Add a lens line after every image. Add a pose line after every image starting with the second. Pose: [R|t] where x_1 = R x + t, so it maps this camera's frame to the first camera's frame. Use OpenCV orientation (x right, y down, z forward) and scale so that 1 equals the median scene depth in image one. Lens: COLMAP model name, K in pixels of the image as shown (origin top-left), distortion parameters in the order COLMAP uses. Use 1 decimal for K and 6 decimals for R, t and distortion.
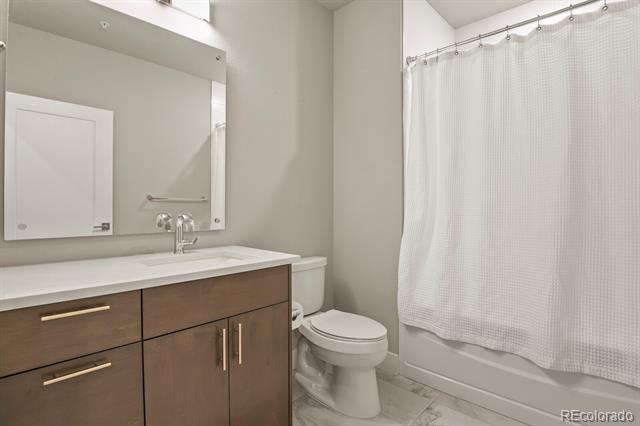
lens RADIAL K [[315.9, 0, 320.8], [0, 315.9, 211.3], [0, 0, 1]] dist [-0.024103, -0.002802]
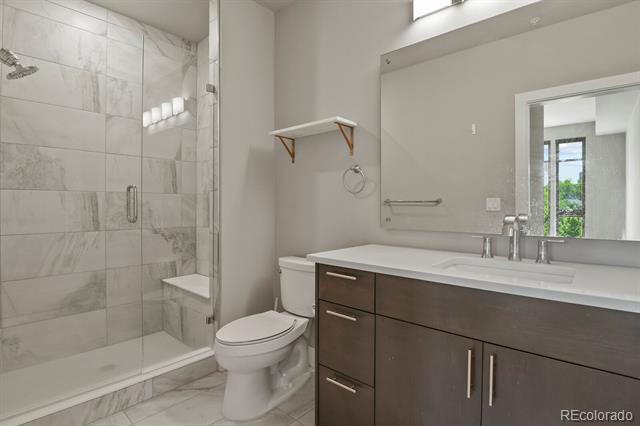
lens RADIAL K [[315.9, 0, 320.9], [0, 315.9, 210.2], [0, 0, 1]] dist [-0.024103, -0.002802]
pose [[0.032448, 0.008588, -0.999437, 0.679430], [-0.014825, 0.999857, 0.008110, -0.008362], [0.999363, 0.014554, 0.032571, 0.738300]]
